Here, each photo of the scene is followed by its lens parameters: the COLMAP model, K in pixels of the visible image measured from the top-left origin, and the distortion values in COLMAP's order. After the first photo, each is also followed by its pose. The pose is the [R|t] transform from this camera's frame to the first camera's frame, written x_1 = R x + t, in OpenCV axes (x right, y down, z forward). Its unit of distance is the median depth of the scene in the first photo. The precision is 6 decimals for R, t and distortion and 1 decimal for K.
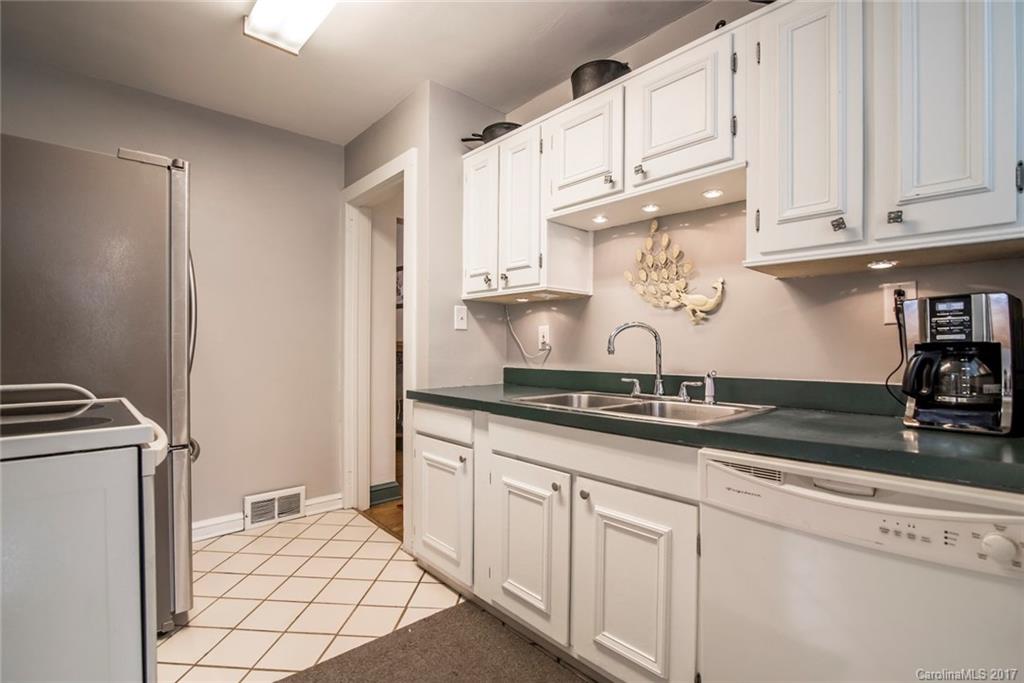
lens RADIAL K [[473.4, 0, 510.5], [0, 473.4, 342.9], [0, 0, 1]] dist [-0.018606, 0.001090]
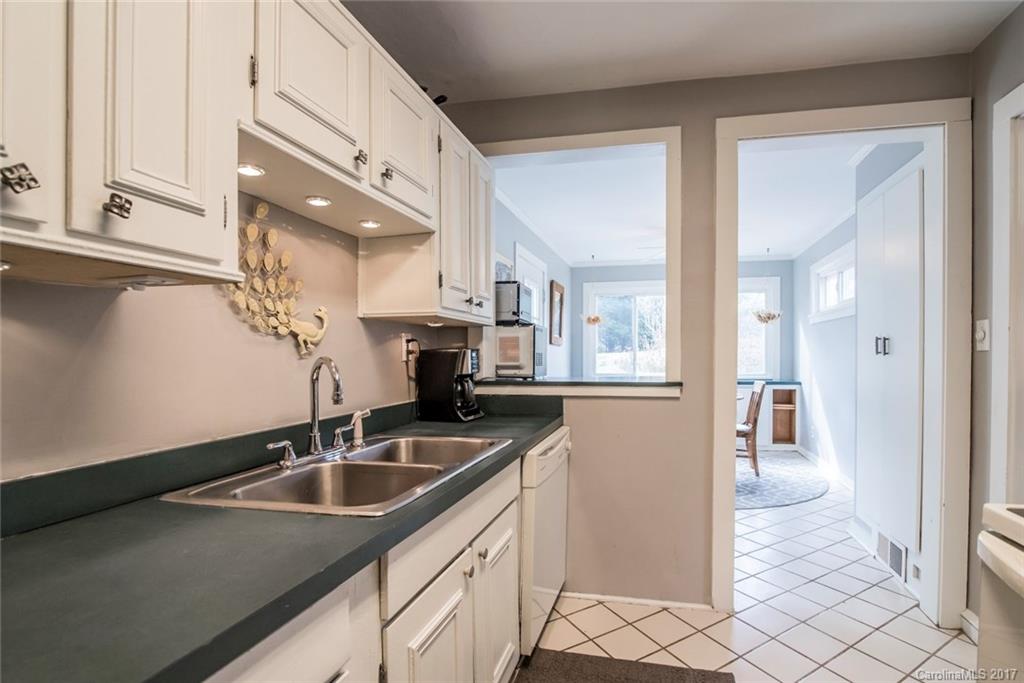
lens RADIAL K [[473.4, 0, 578.7], [0, 473.4, 362.5], [0, 0, 1]] dist [-0.018606, 0.001090]
pose [[-0.599728, -0.014346, 0.800076, -0.499962], [-0.005160, 0.999888, 0.014061, -0.043955], [-0.800187, 0.004304, -0.599734, 1.041105]]
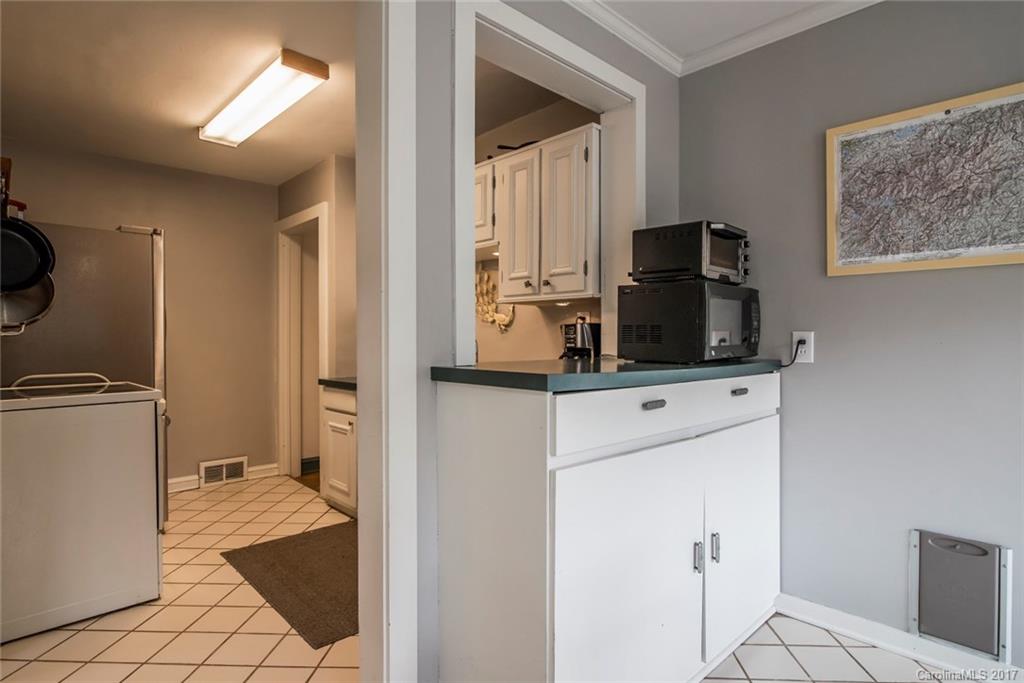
lens RADIAL K [[539.0, 0, 517.3], [0, 539.0, 339.8], [0, 0, 1]] dist [-0.014623, 0.001465]
pose [[0.999299, -0.003449, 0.037272, 0.357364], [0.003174, 0.999967, 0.007427, -0.029374], [-0.037296, -0.007303, 0.999278, -0.707179]]
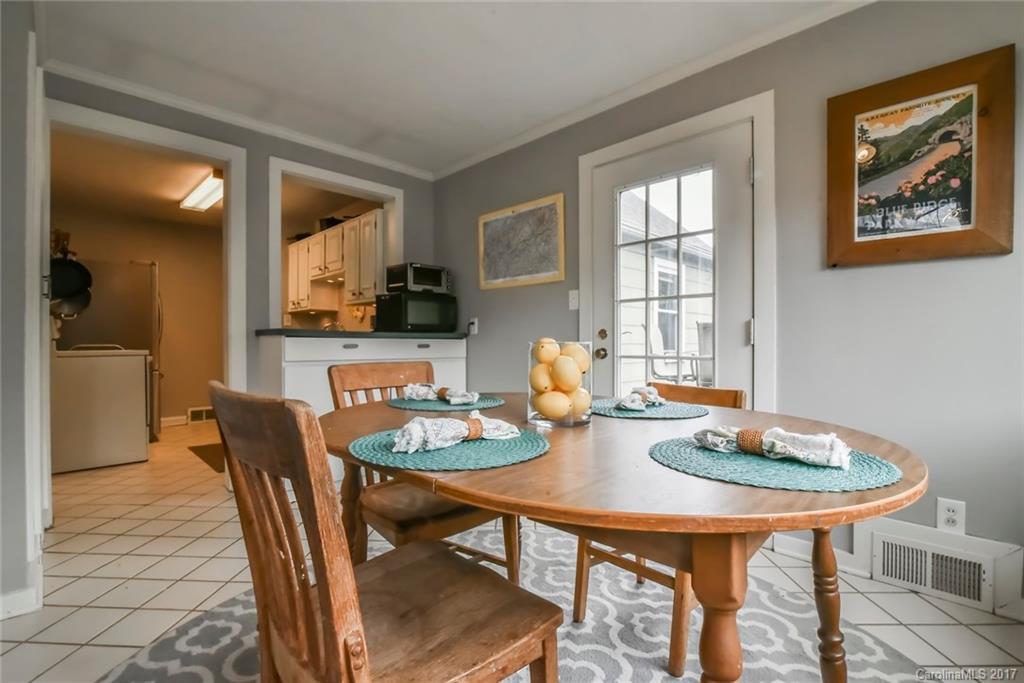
lens RADIAL K [[473.4, 0, 519.2], [0, 473.4, 343.7], [0, 0, 1]] dist [-0.018606, 0.001090]
pose [[0.998606, -0.005145, 0.052532, 1.060890], [0.004846, 0.999971, 0.005826, 0.056801], [-0.052561, -0.005563, 0.998602, -1.533402]]
